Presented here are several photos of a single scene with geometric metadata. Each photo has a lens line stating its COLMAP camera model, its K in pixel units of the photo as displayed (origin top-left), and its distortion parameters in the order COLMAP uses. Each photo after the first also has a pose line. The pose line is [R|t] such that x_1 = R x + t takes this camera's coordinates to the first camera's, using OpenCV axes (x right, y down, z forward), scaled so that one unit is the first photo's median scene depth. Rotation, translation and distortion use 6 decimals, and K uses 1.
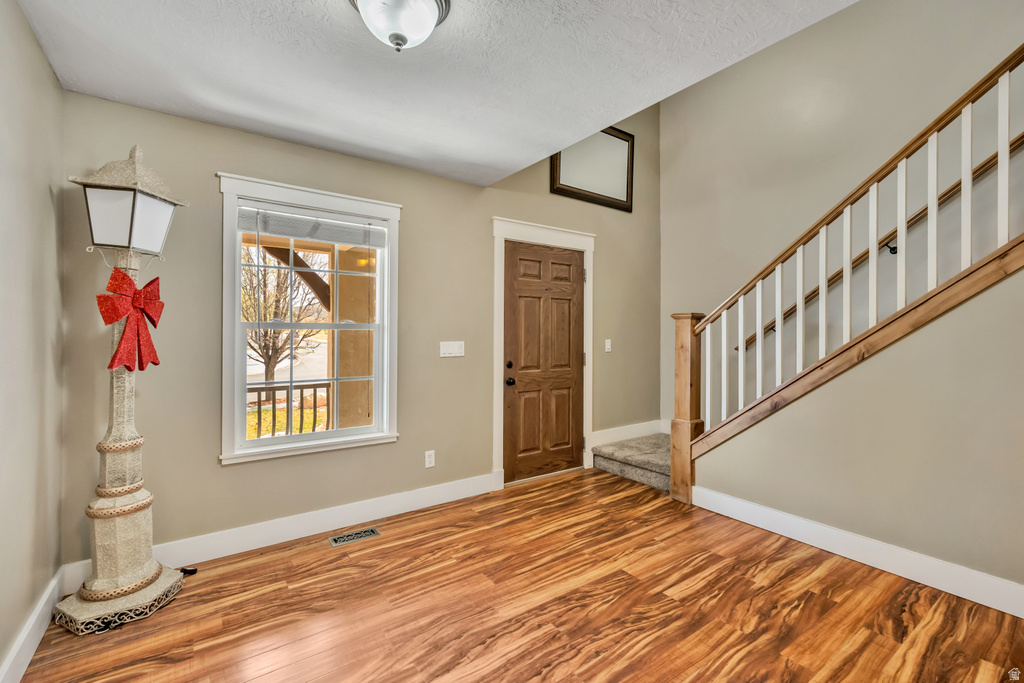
lens RADIAL K [[452.7, 0, 516.1], [0, 452.7, 336.6], [0, 0, 1]] dist [-0.000376, -0.000001]
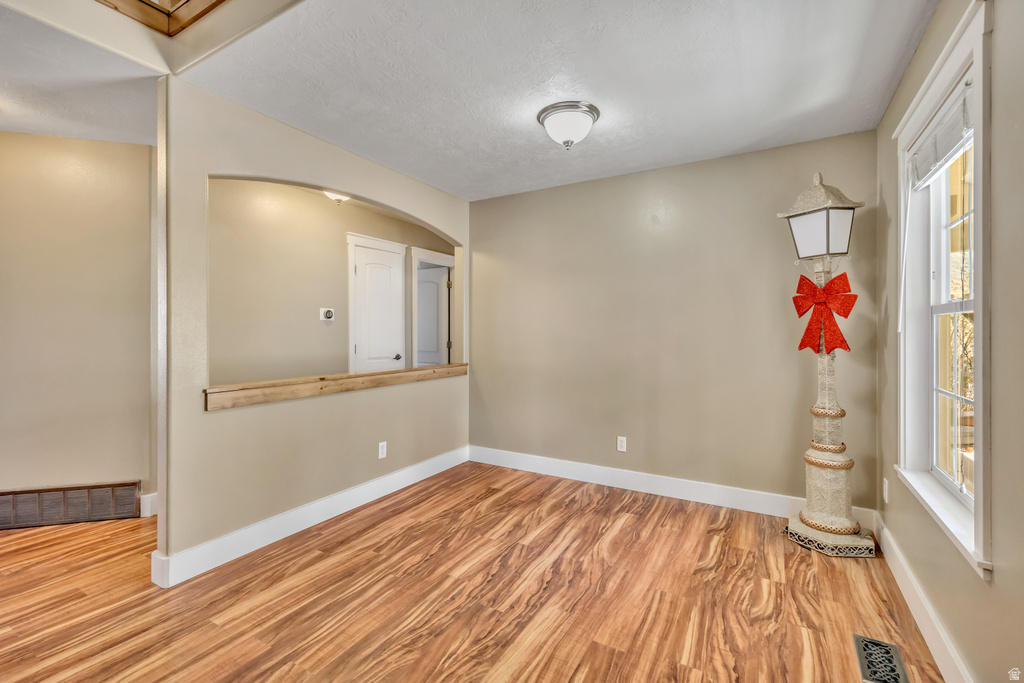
lens RADIAL K [[452.7, 0, 511.1], [0, 452.7, 332.4], [0, 0, 1]] dist [-0.000376, -0.000001]
pose [[-0.917602, -0.001400, -0.397498, 0.449979], [-0.005507, 0.999943, 0.009191, 0.012050], [0.397462, 0.010622, -0.917557, 1.887077]]
